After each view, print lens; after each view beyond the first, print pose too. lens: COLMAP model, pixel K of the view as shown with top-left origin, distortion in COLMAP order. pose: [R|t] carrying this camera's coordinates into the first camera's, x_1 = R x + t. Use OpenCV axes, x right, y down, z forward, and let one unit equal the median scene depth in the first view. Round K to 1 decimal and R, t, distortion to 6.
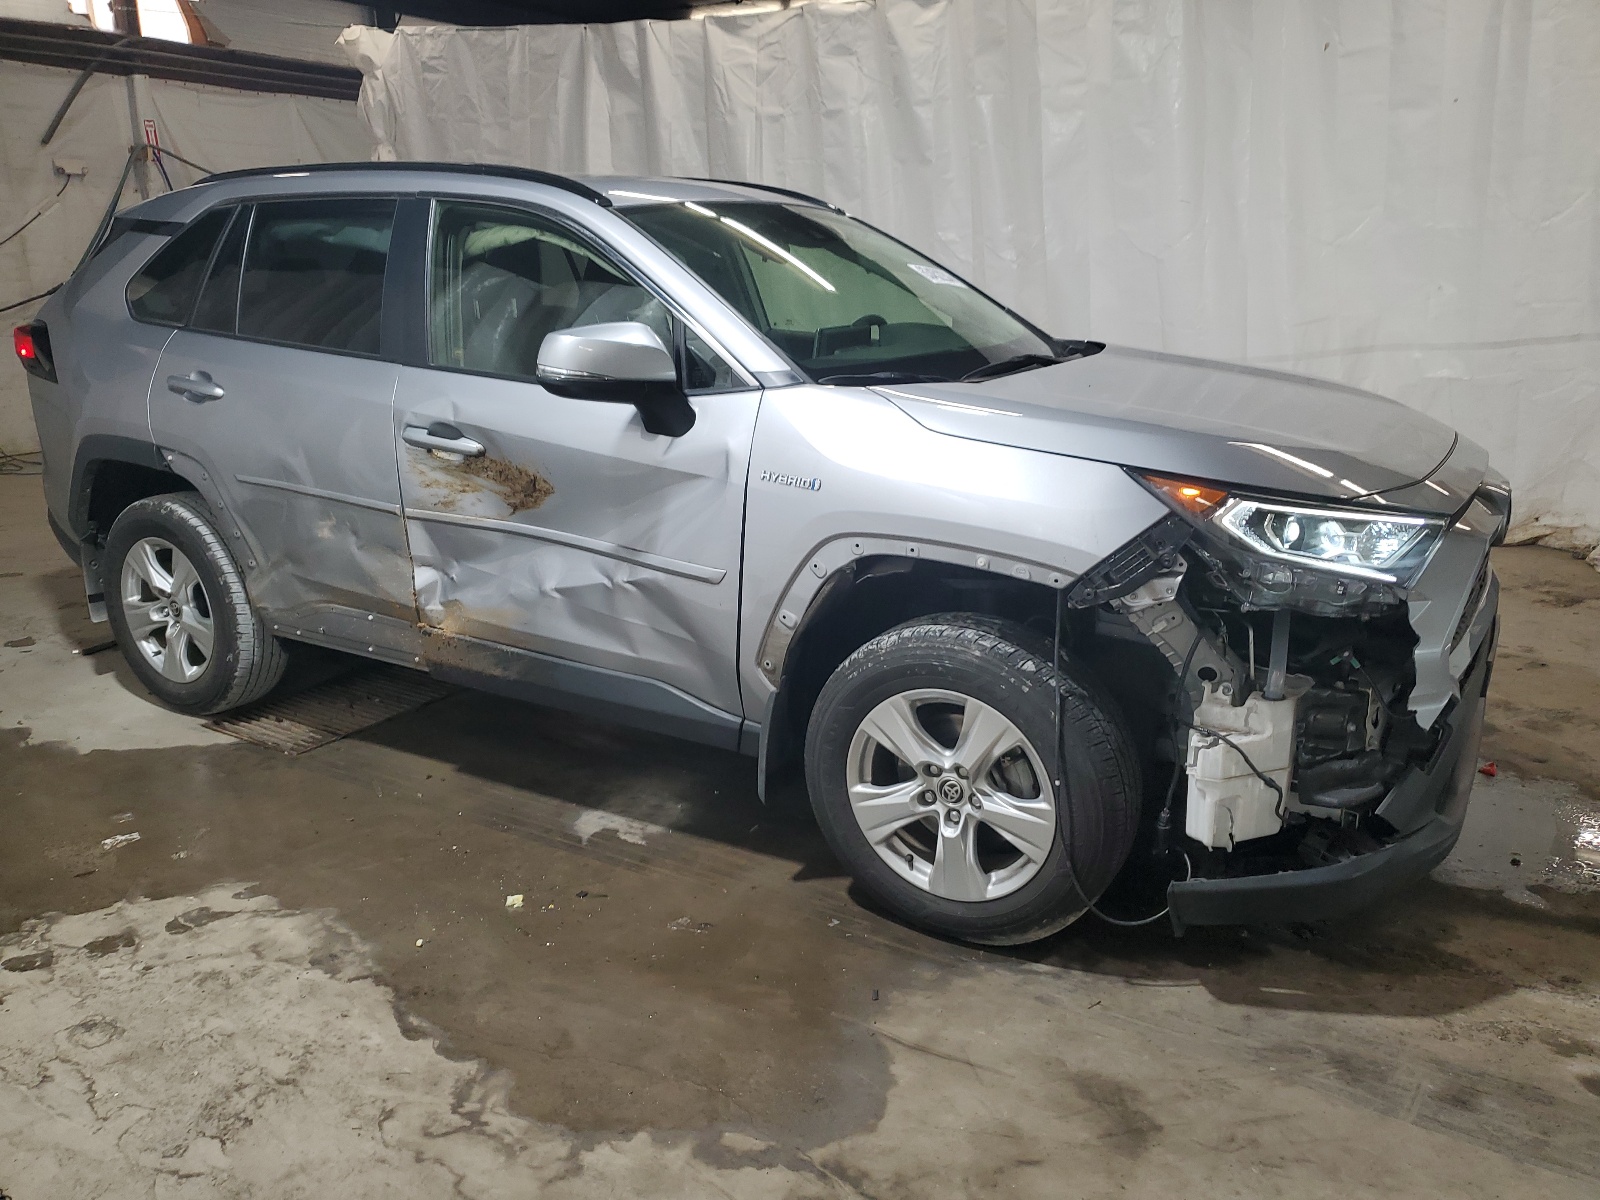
lens RADIAL K [[1176.2, 0, 777.1], [0, 1176.2, 541.7], [0, 0, 1]] dist [0.011861, 0.008305]
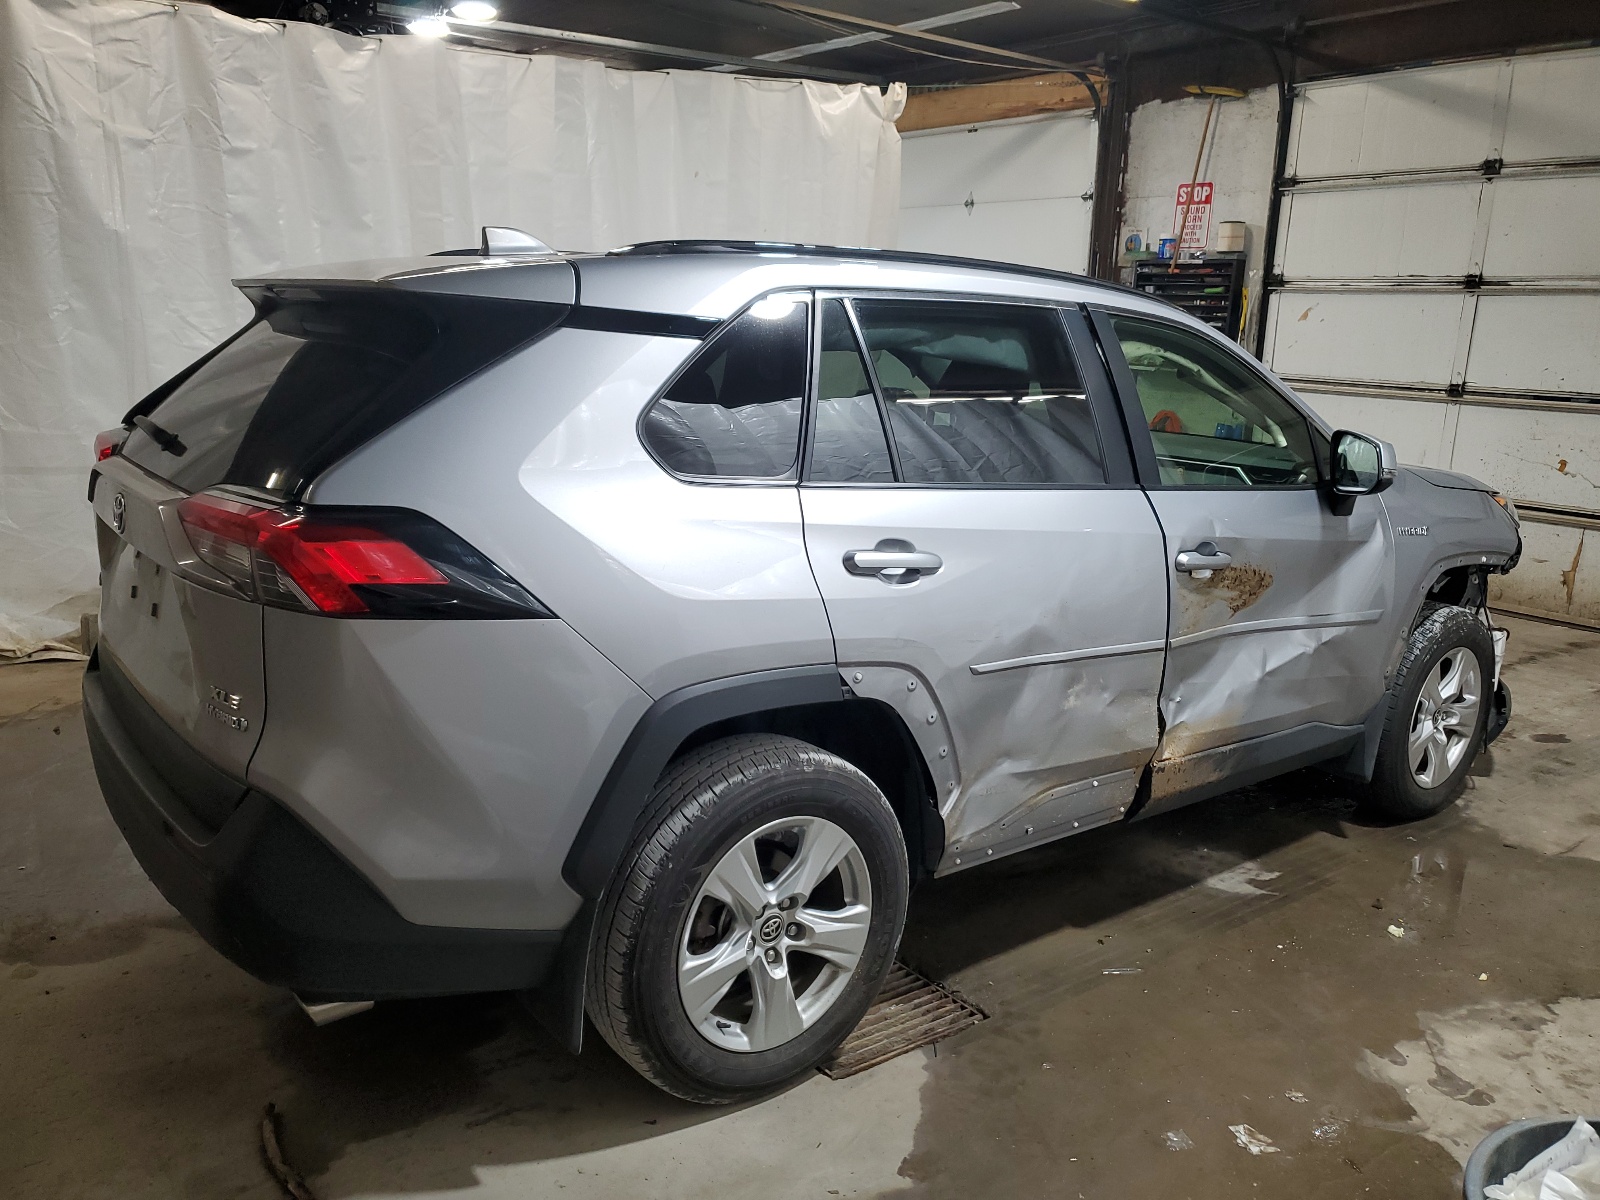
lens RADIAL K [[1176.2, 0, 777.1], [0, 1176.2, 541.7], [0, 0, 1]] dist [0.011861, 0.008305]
pose [[0.420869, -0.147909, 0.894982, -1.388275], [0.186284, 0.979682, 0.074306, -0.254112], [-0.887788, 0.135448, 0.439871, 0.934834]]
